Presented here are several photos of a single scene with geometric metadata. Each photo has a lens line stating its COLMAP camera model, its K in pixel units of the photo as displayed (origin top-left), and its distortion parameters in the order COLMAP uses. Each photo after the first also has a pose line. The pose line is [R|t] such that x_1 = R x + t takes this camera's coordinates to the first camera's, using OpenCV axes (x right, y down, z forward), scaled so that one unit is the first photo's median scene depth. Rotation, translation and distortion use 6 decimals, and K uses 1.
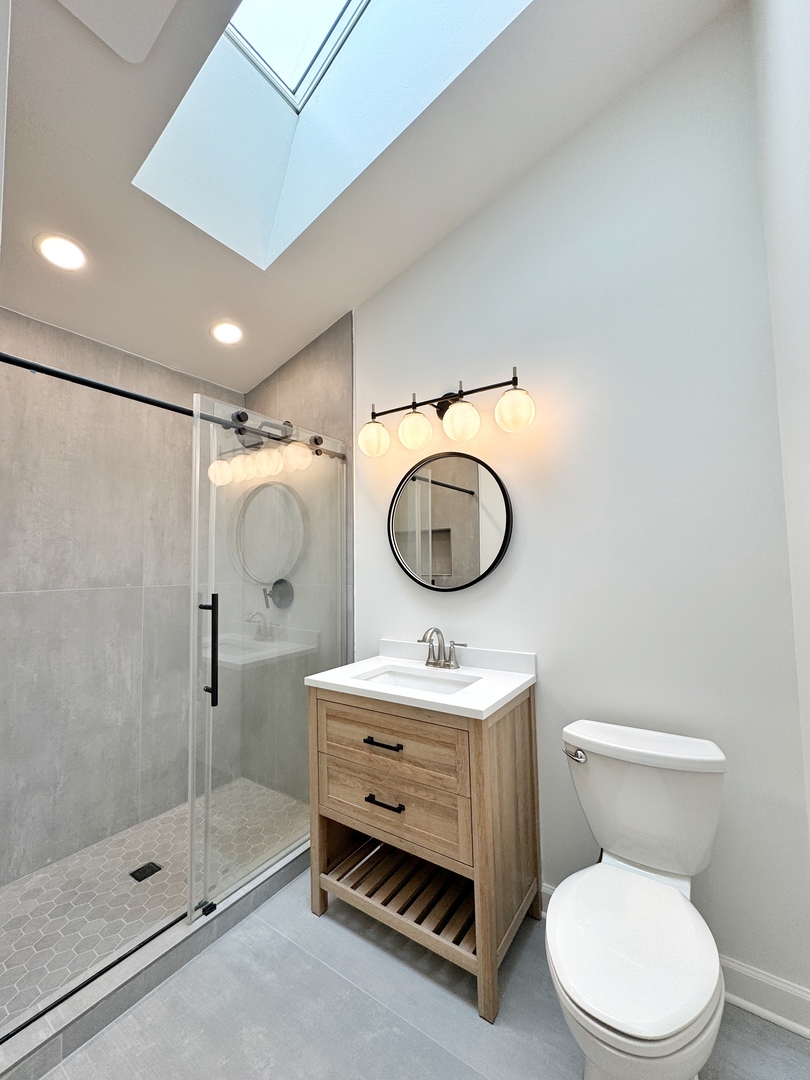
lens RADIAL K [[429.8, 0, 406.6], [0, 429.8, 541.2], [0, 0, 1]] dist [-0.003935, 0.000742]
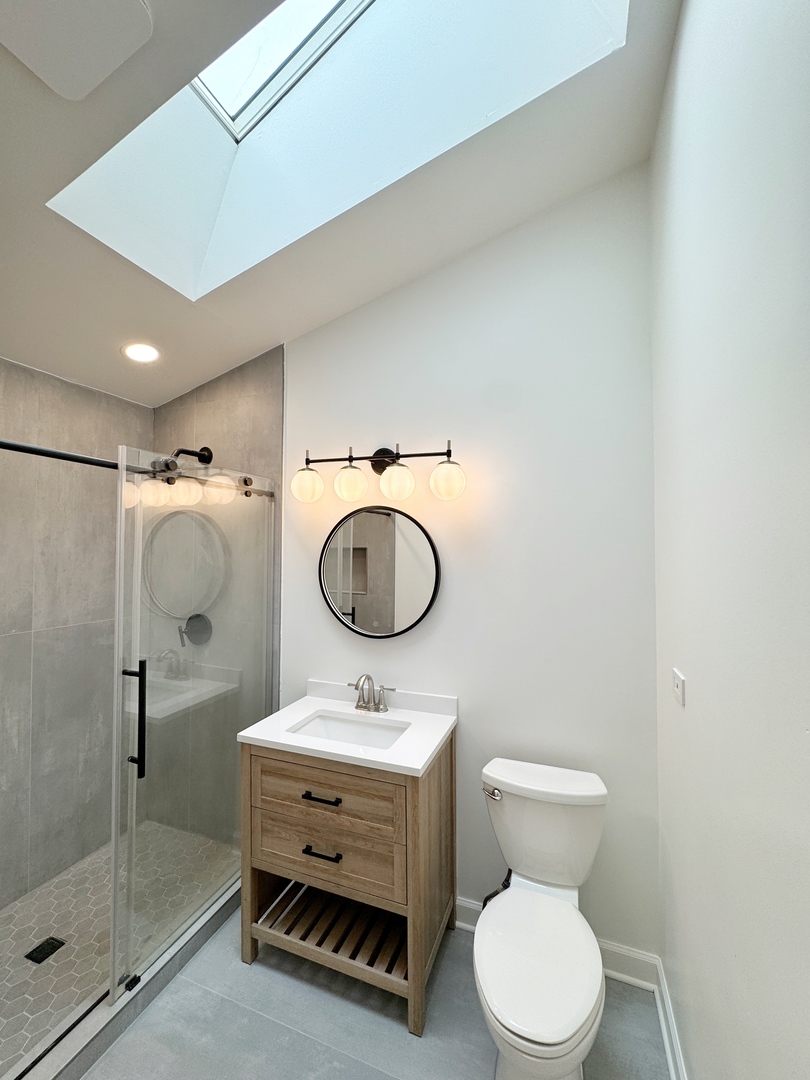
lens RADIAL K [[429.8, 0, 406.6], [0, 429.8, 541.2], [0, 0, 1]] dist [-0.003935, 0.000742]
pose [[0.971978, 0.023325, 0.233914, -0.100771], [-0.031581, 0.999001, 0.031615, -0.177418], [-0.232943, -0.038116, 0.971743, -0.044272]]
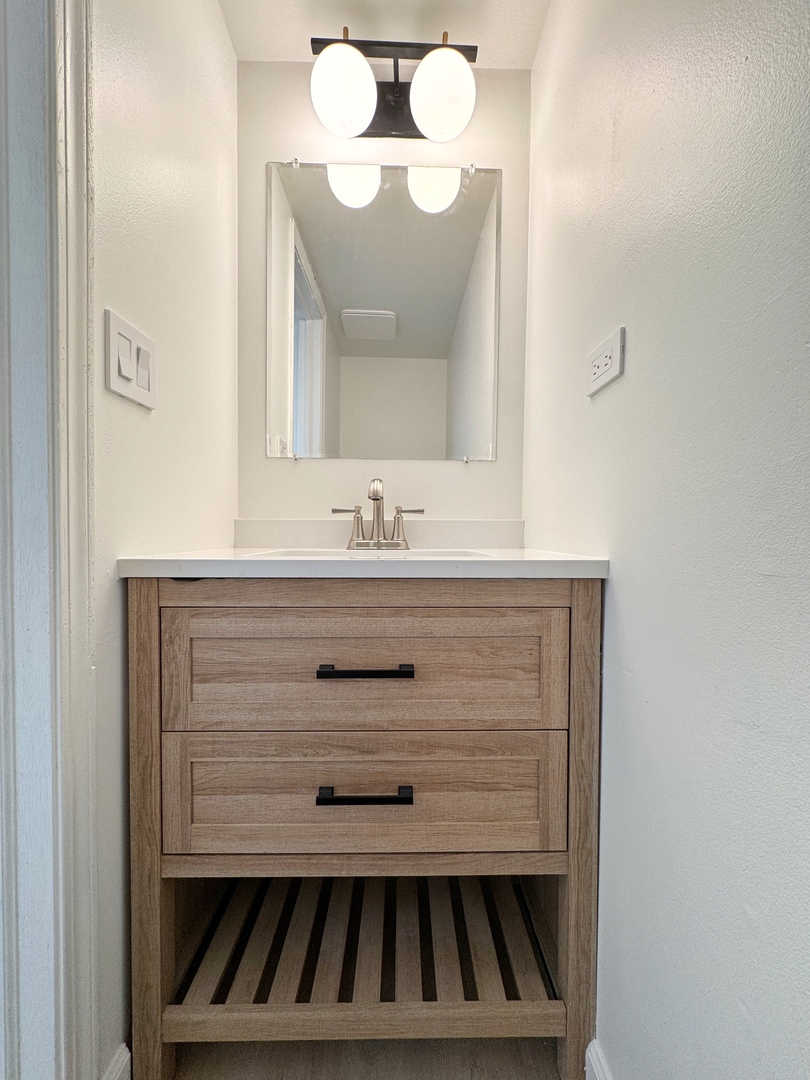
lens RADIAL K [[430.7, 0, 405.8], [0, 430.7, 539.1], [0, 0, 1]] dist [-0.003618, 0.000222]
pose [[0.816680, 0.015622, 0.576880, -0.255629], [-0.054778, 0.997218, 0.050544, 0.269043], [-0.574485, -0.072878, 0.815264, 0.538708]]
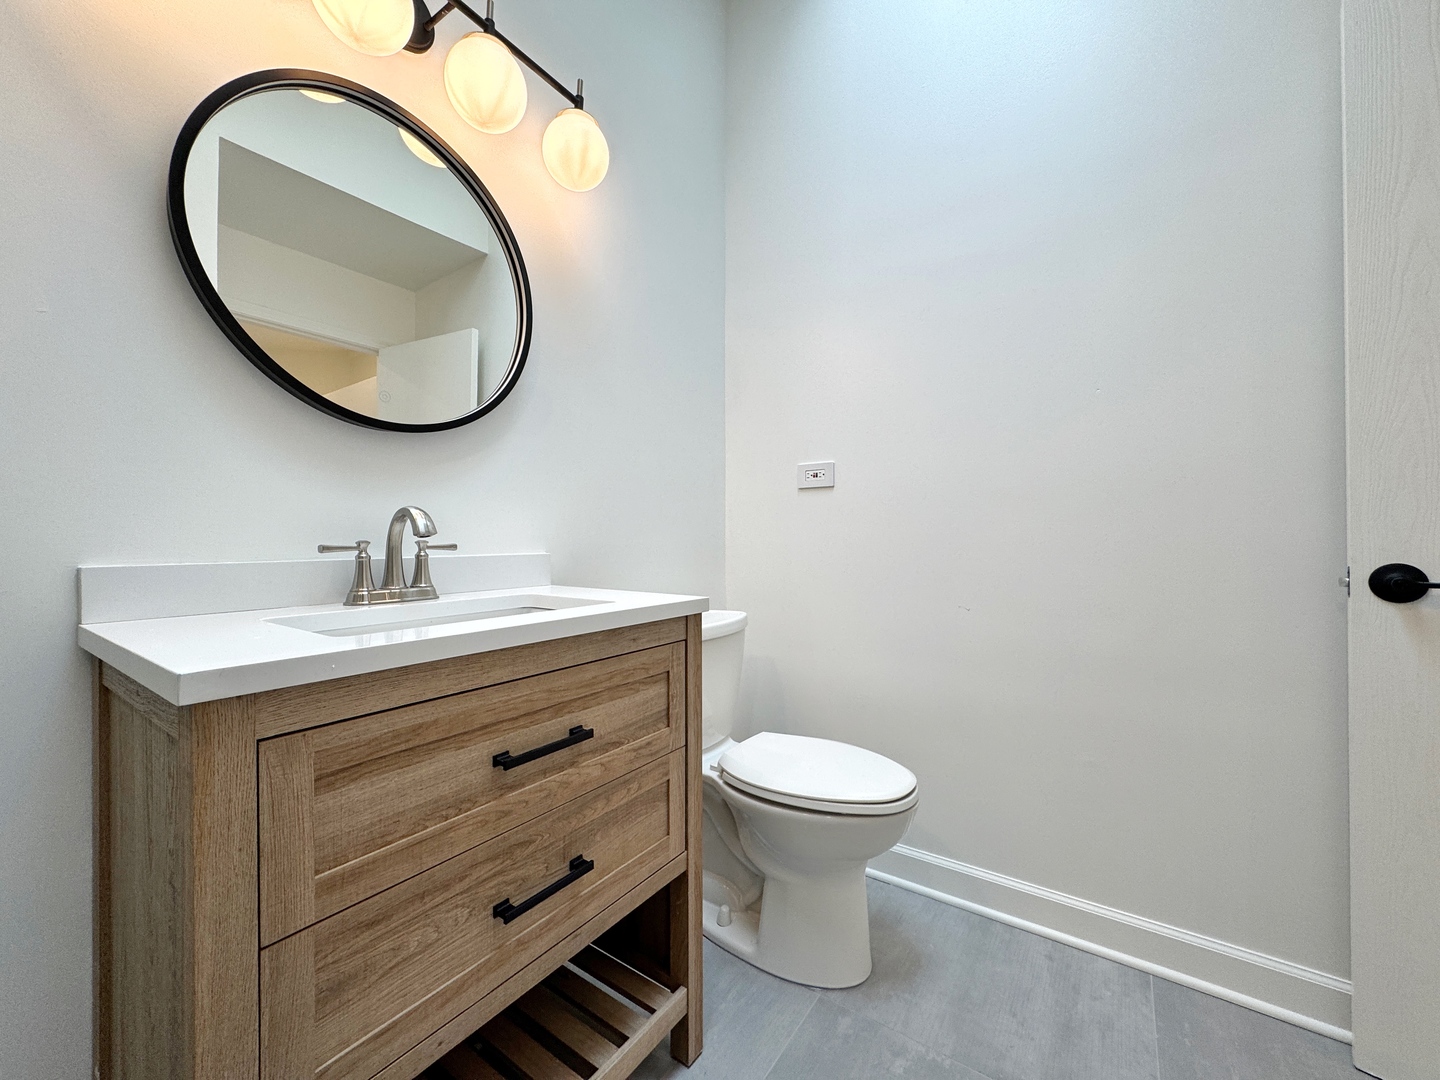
lens RADIAL K [[574.3, 0, 721.2], [0, 574.3, 537.4], [0, 0, 1]] dist [-0.003618, 0.000222]
pose [[0.008093, 0.021141, 0.999744, -0.534537], [-0.058205, 0.998091, -0.020635, 0.242778], [-0.998272, -0.058023, 0.009308, 0.742712]]
